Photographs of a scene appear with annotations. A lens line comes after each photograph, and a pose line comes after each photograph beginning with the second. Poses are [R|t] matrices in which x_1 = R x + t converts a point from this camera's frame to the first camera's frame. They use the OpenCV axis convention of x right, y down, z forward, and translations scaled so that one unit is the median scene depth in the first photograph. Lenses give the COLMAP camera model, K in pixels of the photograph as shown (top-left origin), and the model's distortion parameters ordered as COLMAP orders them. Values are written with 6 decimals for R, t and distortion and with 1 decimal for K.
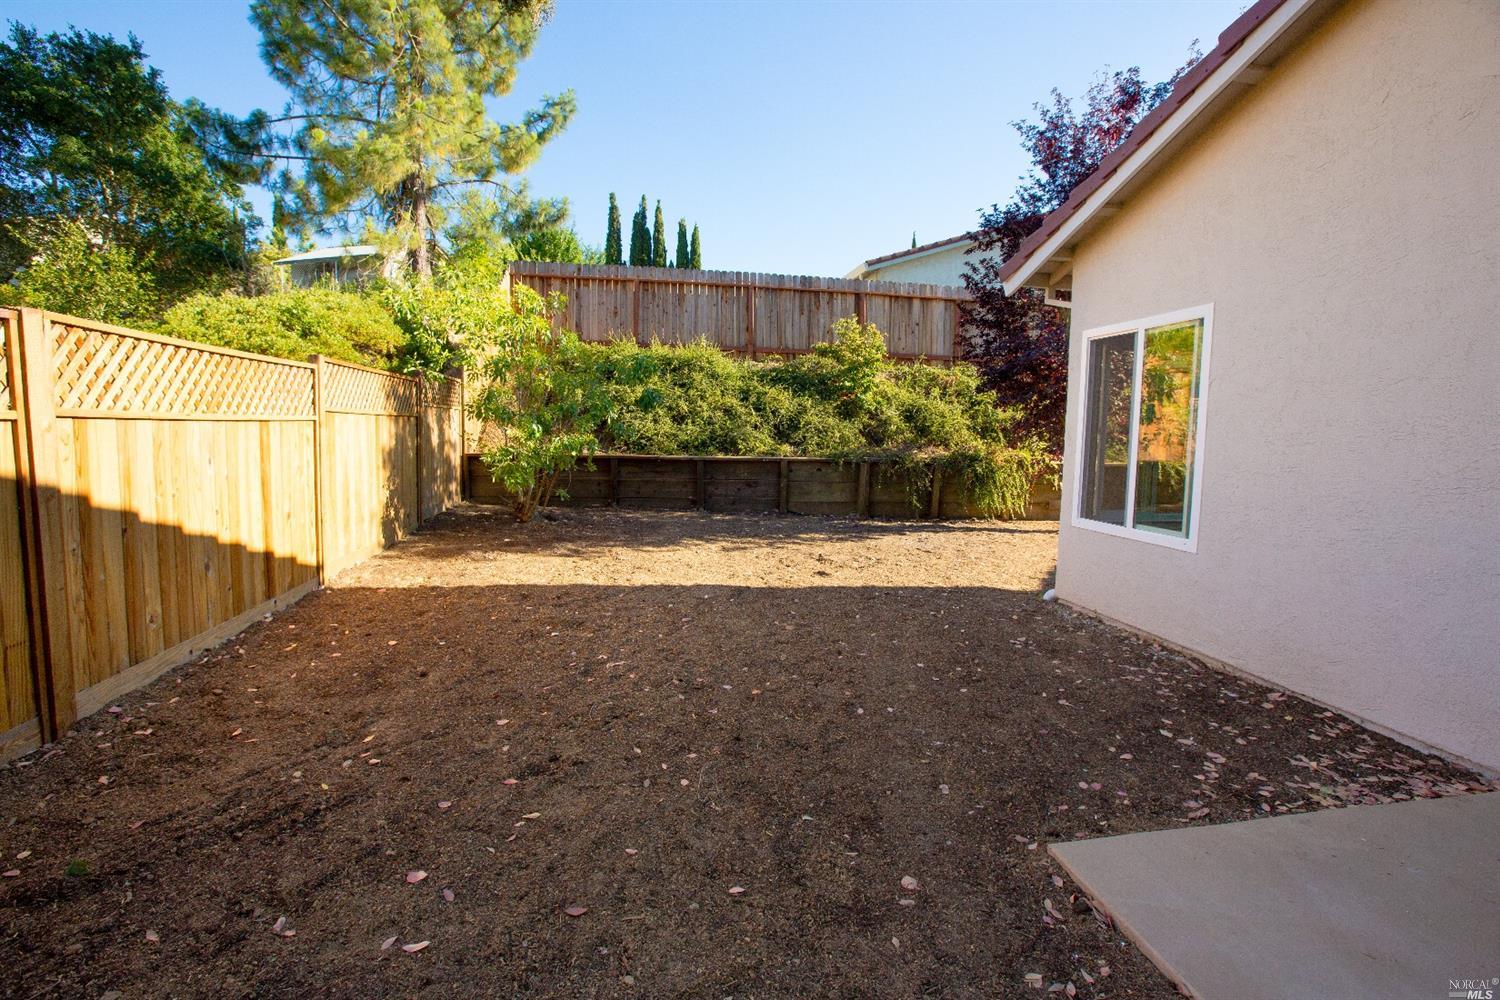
lens RADIAL K [[673.2, 0, 749.8], [0, 673.2, 493.4], [0, 0, 1]] dist [0.011039, -0.000011]
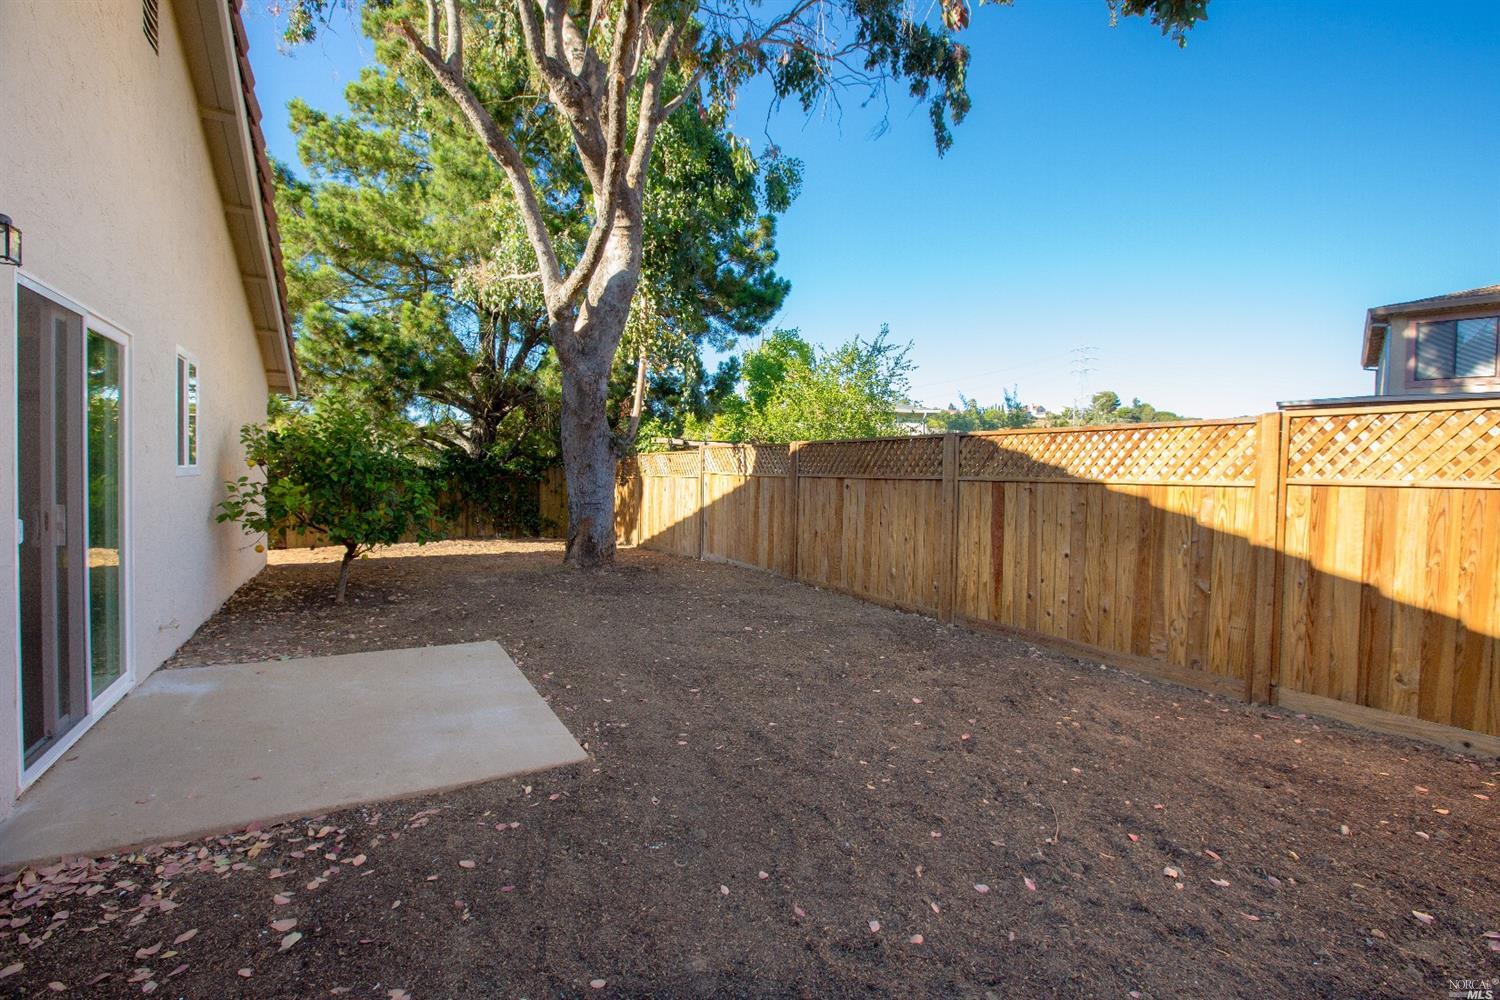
lens RADIAL K [[673.2, 0, 749.0], [0, 673.2, 497.1], [0, 0, 1]] dist [0.011039, -0.000011]
pose [[-0.932372, -0.025450, -0.360604, 0.486196], [-0.068992, 0.991711, 0.108393, -0.150306], [0.354856, 0.125942, -0.926399, 1.767796]]
